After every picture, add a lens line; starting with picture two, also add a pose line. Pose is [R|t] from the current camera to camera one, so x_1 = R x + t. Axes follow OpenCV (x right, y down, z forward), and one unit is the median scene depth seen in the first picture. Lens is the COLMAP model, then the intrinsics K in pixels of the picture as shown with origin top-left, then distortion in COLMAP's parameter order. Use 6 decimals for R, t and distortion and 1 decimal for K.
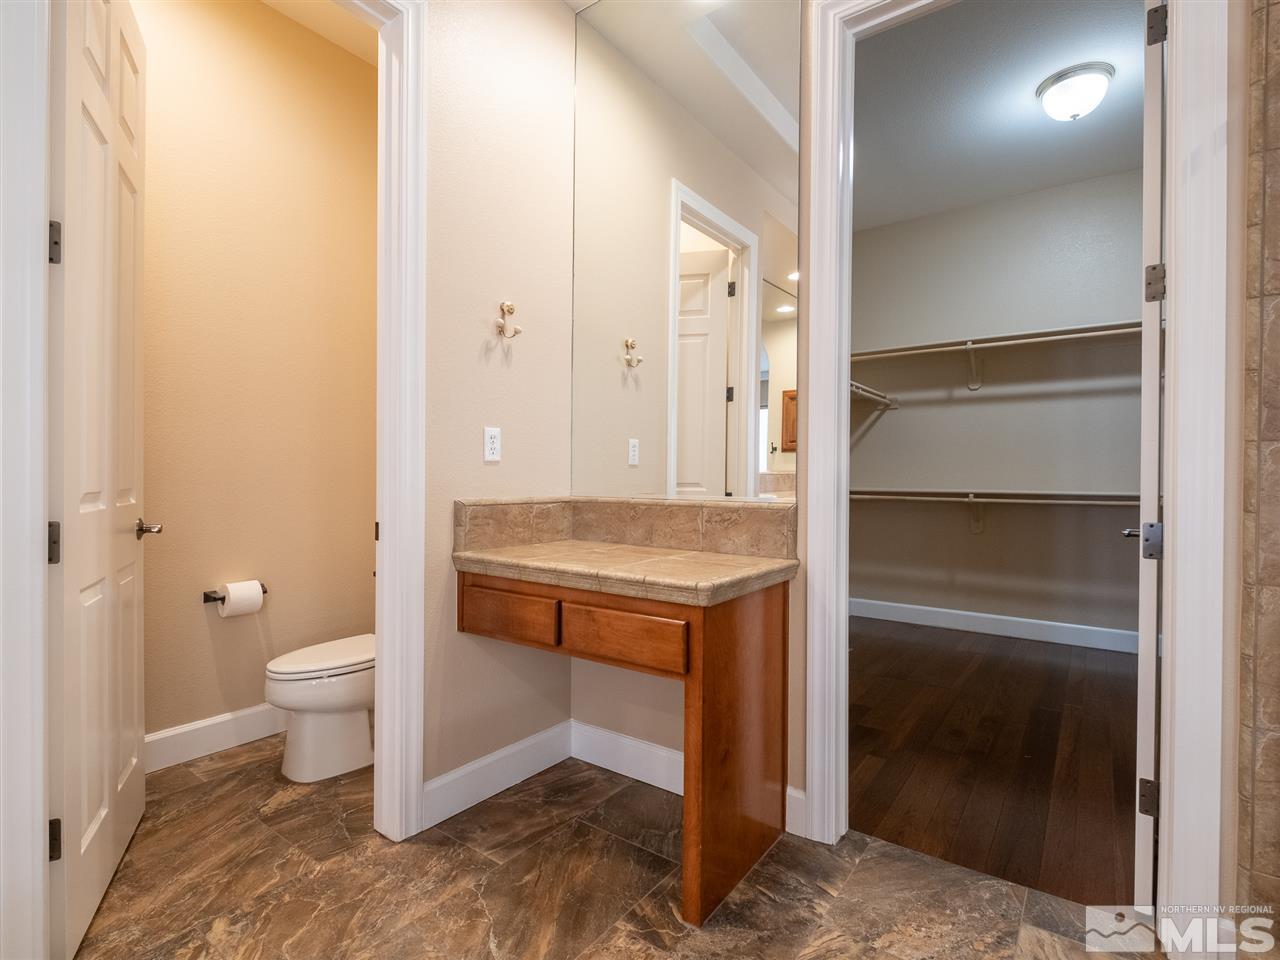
lens RADIAL K [[633.9, 0, 641.9], [0, 633.9, 477.5], [0, 0, 1]] dist [0.004686, -0.005406]
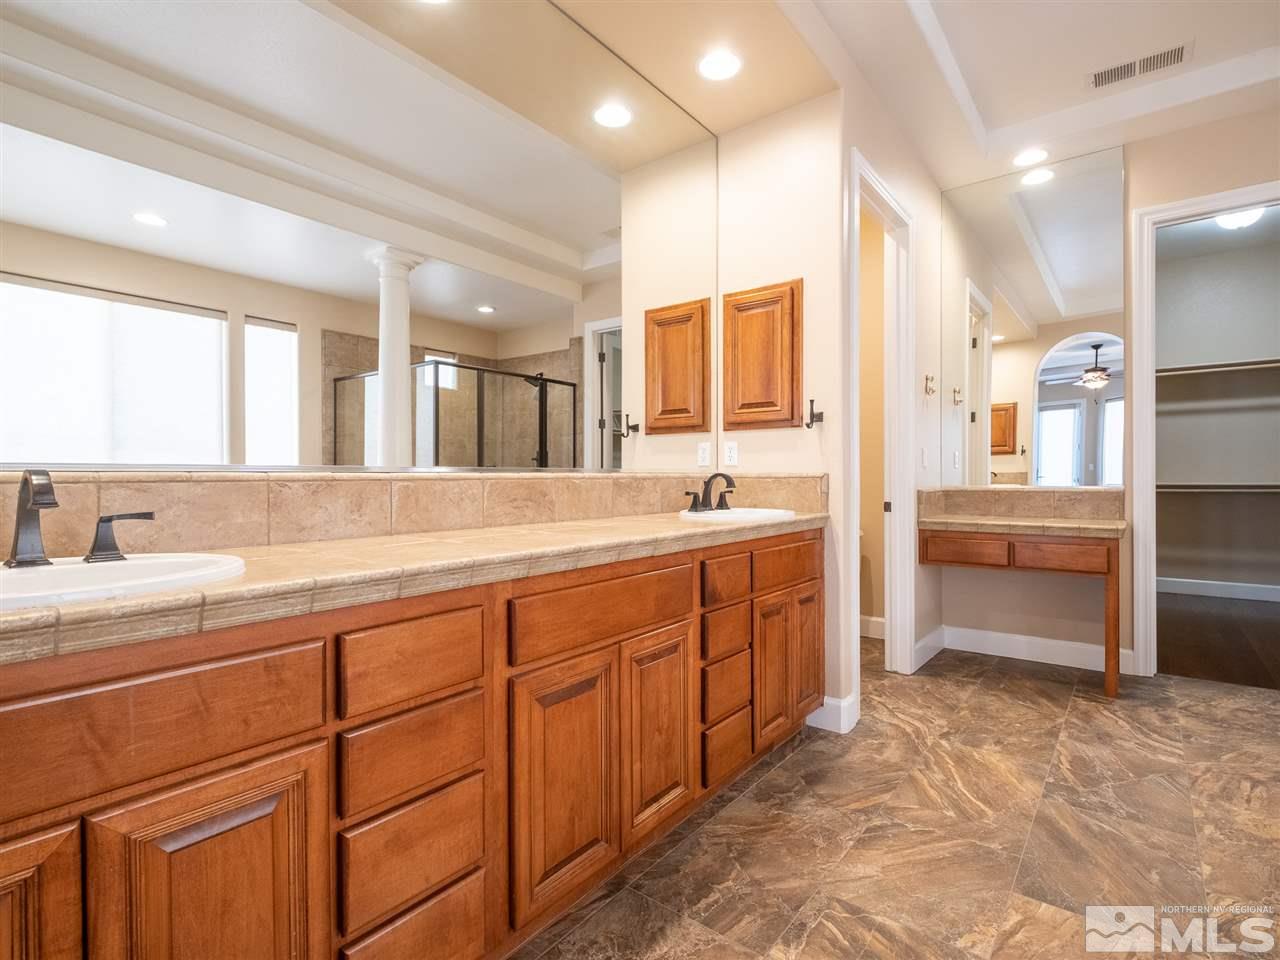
lens RADIAL K [[633.9, 0, 638.8], [0, 633.9, 478.4], [0, 0, 1]] dist [0.004686, -0.005406]
pose [[0.999087, -0.010920, -0.041304, -1.151230], [0.010946, 0.999940, 0.000403, -0.005279], [0.041297, -0.000855, 0.999147, -0.923697]]
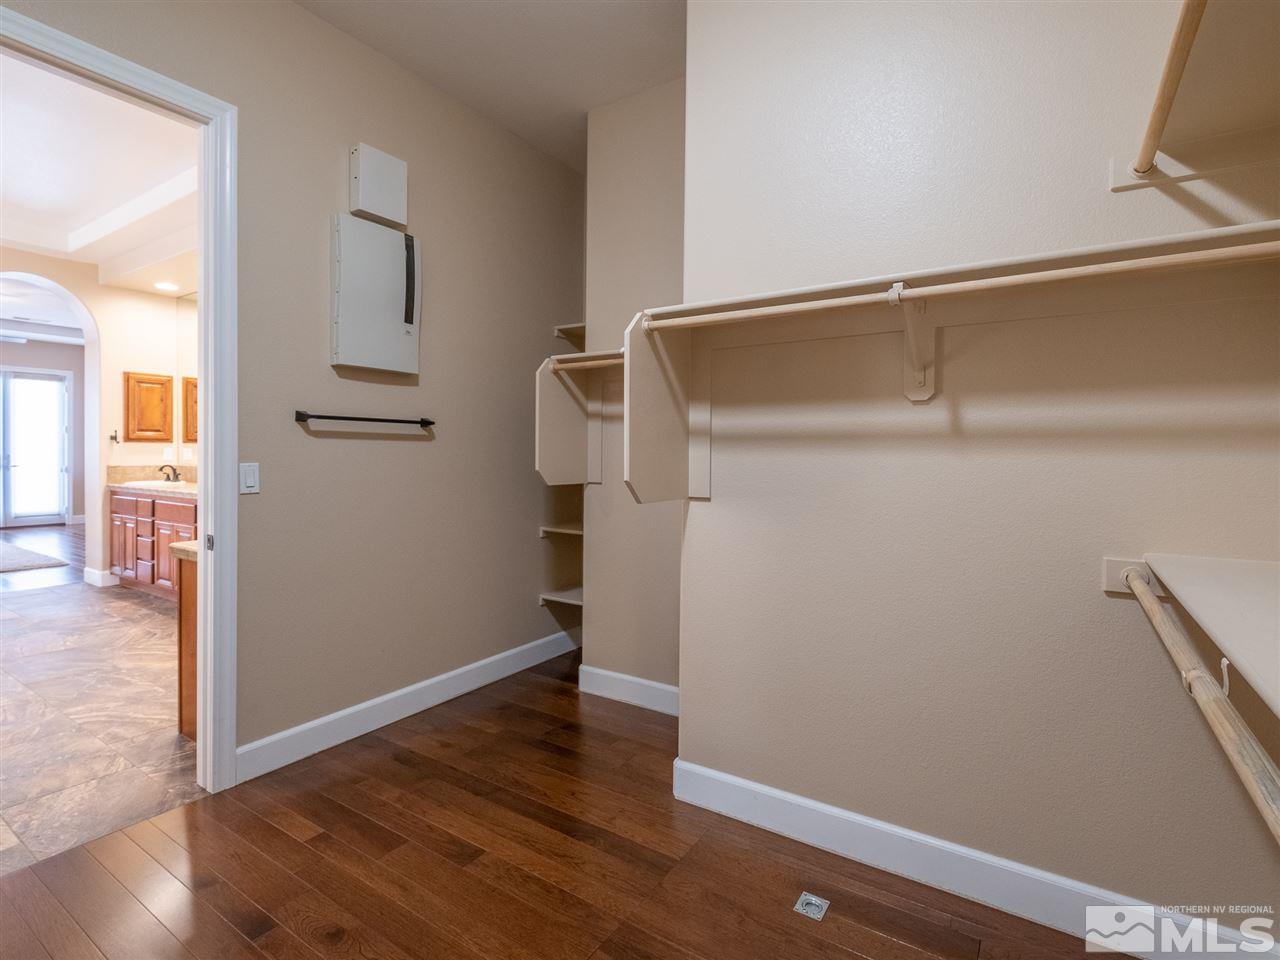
lens RADIAL K [[633.9, 0, 637.5], [0, 633.9, 470.7], [0, 0, 1]] dist [0.004686, -0.005406]
pose [[0.042229, 0.020863, -0.998890, 1.794542], [-0.015102, 0.999681, 0.020241, -0.098257], [0.998994, 0.014231, 0.042531, 2.027422]]
